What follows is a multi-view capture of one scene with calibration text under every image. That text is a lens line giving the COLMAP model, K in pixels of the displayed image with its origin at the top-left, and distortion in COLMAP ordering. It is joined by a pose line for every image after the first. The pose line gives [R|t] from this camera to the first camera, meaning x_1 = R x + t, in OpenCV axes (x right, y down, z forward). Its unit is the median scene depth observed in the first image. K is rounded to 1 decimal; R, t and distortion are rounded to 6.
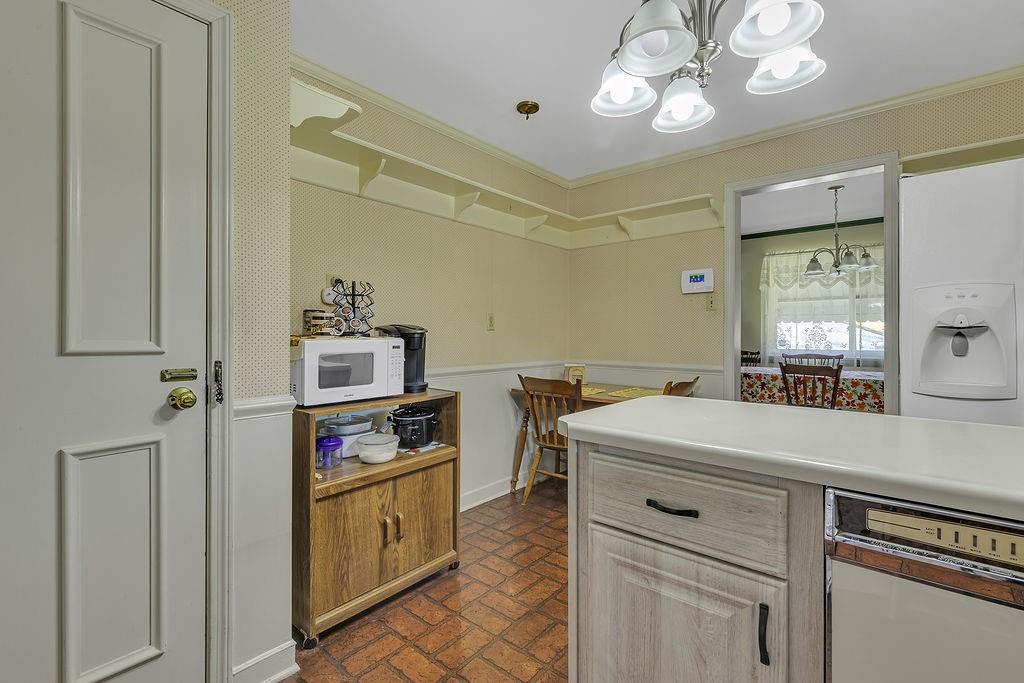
lens RADIAL K [[459.4, 0, 515.4], [0, 459.4, 338.0], [0, 0, 1]] dist [-0.000758, -0.000150]
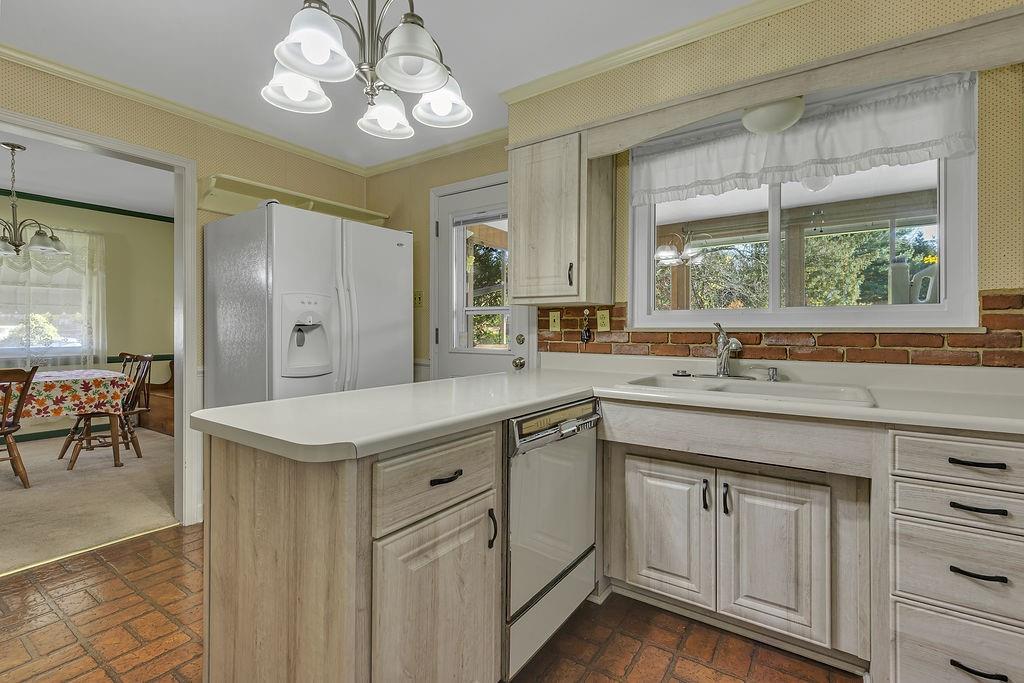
lens RADIAL K [[459.4, 0, 516.0], [0, 459.4, 334.7], [0, 0, 1]] dist [-0.000758, -0.000150]
pose [[-0.100017, -0.010876, 0.994926, -0.204605], [0.005386, 0.999920, 0.011472, -0.002896], [-0.994971, 0.006506, -0.099951, 0.223686]]
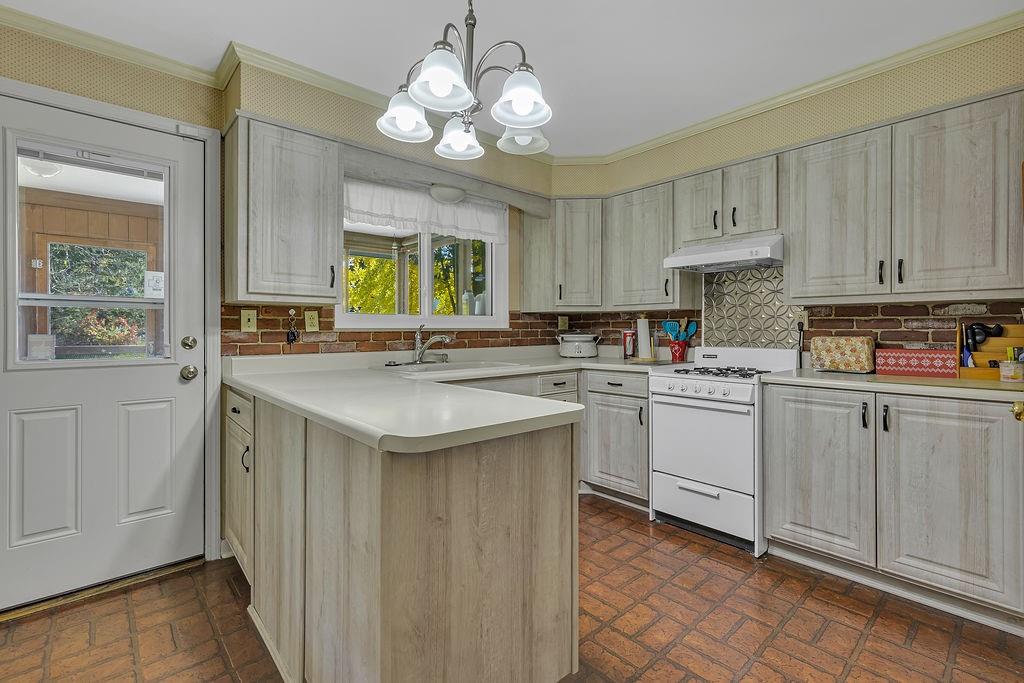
lens RADIAL K [[459.4, 0, 511.2], [0, 459.4, 332.4], [0, 0, 1]] dist [-0.000758, -0.000150]
pose [[-0.989472, 0.006764, 0.144567, -0.063593], [0.008148, 0.999926, 0.008982, -0.002407], [-0.144496, 0.010066, -0.989454, 0.462708]]
